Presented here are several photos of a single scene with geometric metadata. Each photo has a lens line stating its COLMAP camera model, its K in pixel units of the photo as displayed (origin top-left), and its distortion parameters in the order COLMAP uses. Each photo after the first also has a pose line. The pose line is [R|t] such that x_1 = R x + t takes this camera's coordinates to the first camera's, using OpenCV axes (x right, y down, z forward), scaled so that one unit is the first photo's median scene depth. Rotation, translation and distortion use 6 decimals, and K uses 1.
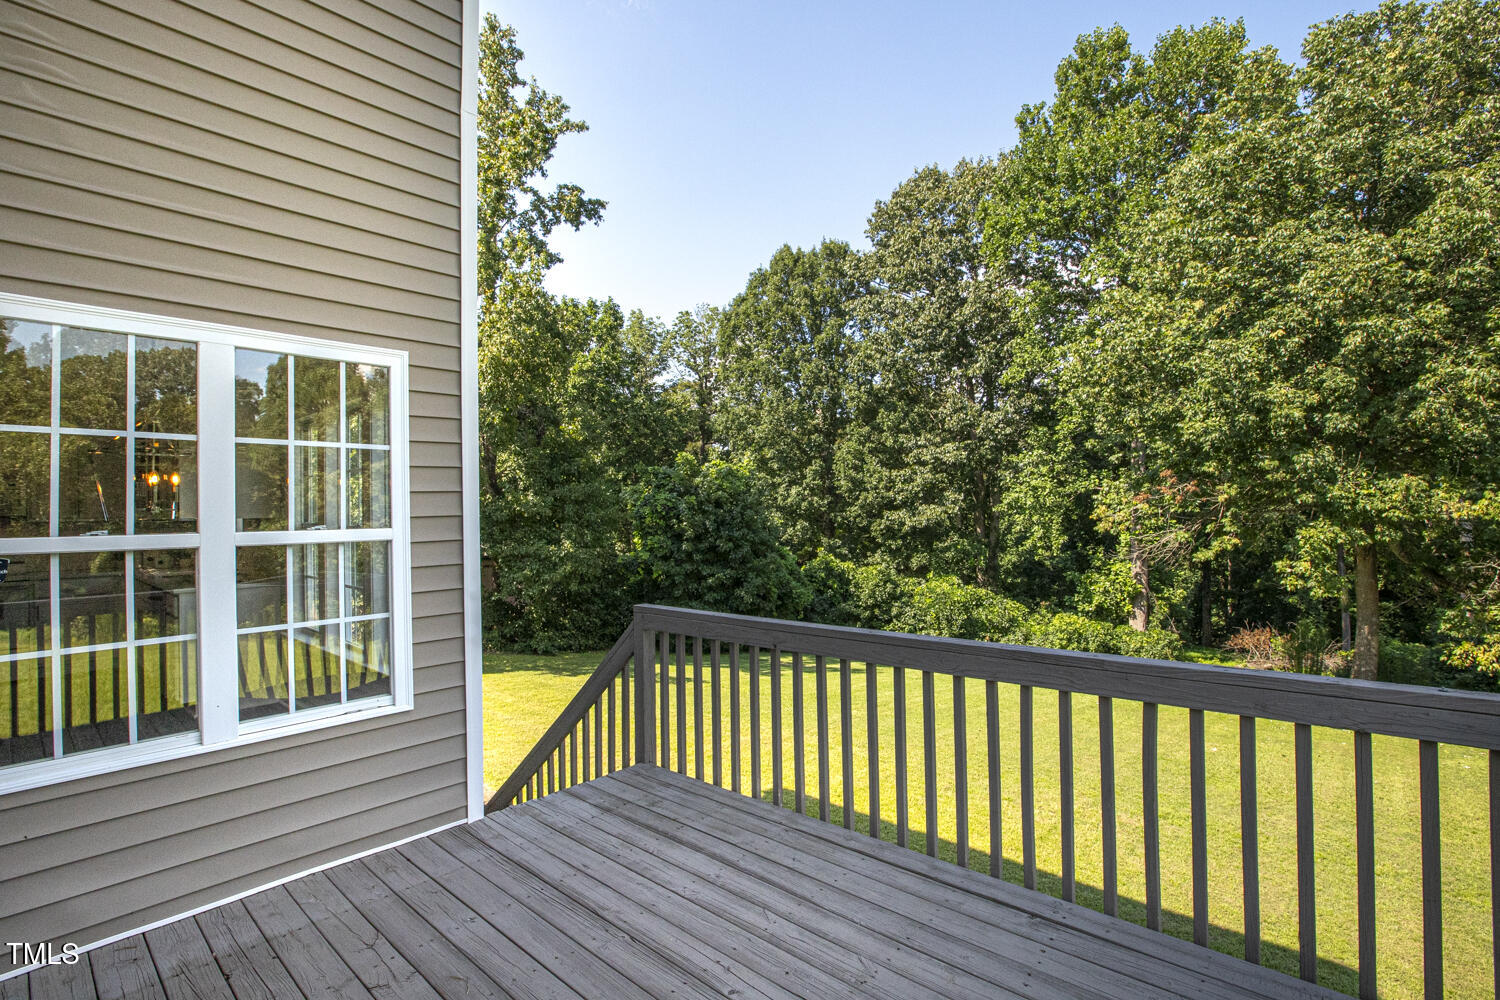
lens RADIAL K [[714.1, 0, 746.8], [0, 714.1, 496.7], [0, 0, 1]] dist [-0.048138, 0.017422]
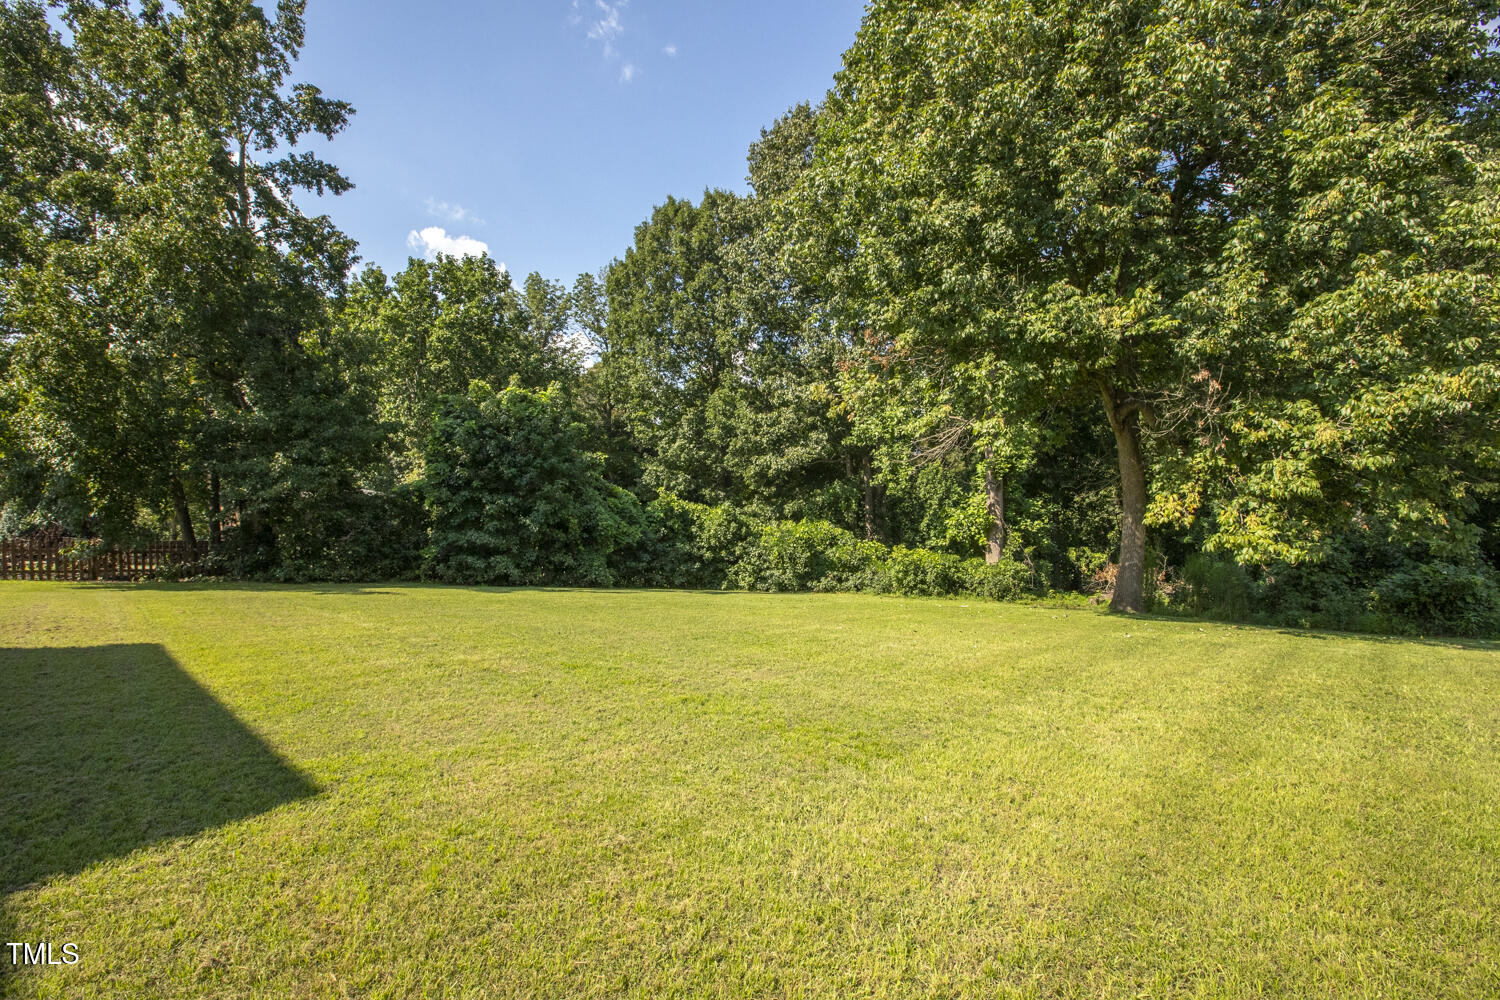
lens RADIAL K [[688.2, 0, 746.8], [0, 688.2, 498.6], [0, 0, 1]] dist [-0.063356, 0.029856]
pose [[0.999551, -0.026386, -0.014213, 0.245792], [0.026531, 0.999597, 0.010131, 0.085320], [0.013940, -0.010504, 0.999848, 0.082441]]
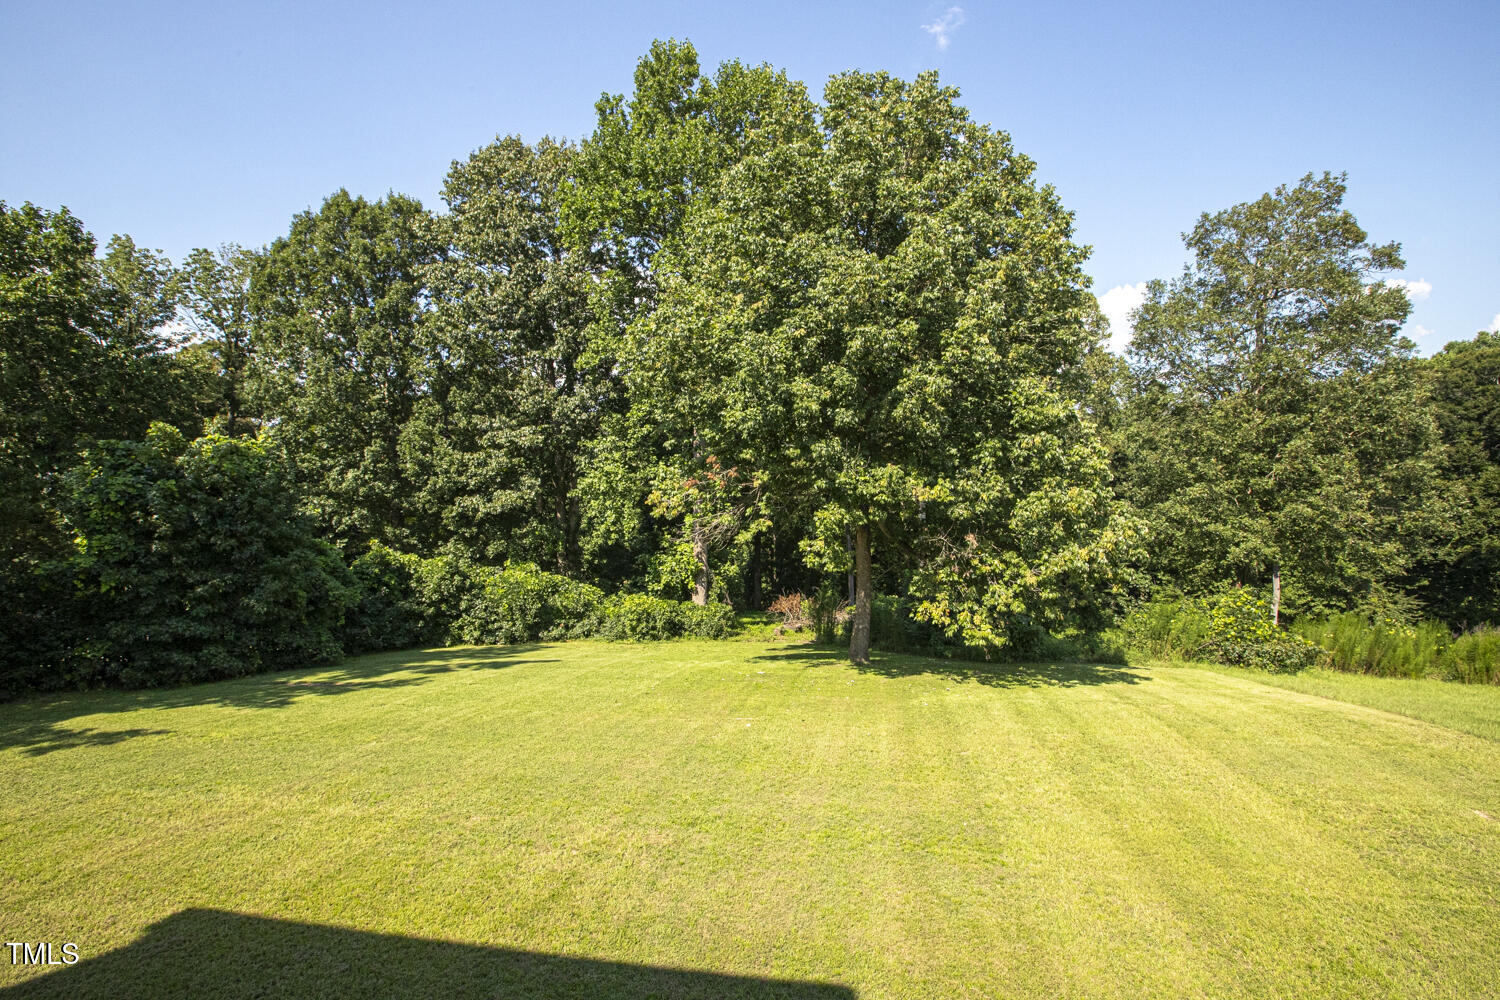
lens RADIAL K [[688.2, 0, 746.8], [0, 688.2, 498.6], [0, 0, 1]] dist [-0.063356, 0.029856]
pose [[0.848532, -0.009669, 0.529056, 0.056398], [-0.003357, 0.999715, 0.023655, 0.000019], [-0.529133, -0.021848, 0.848257, 0.061104]]
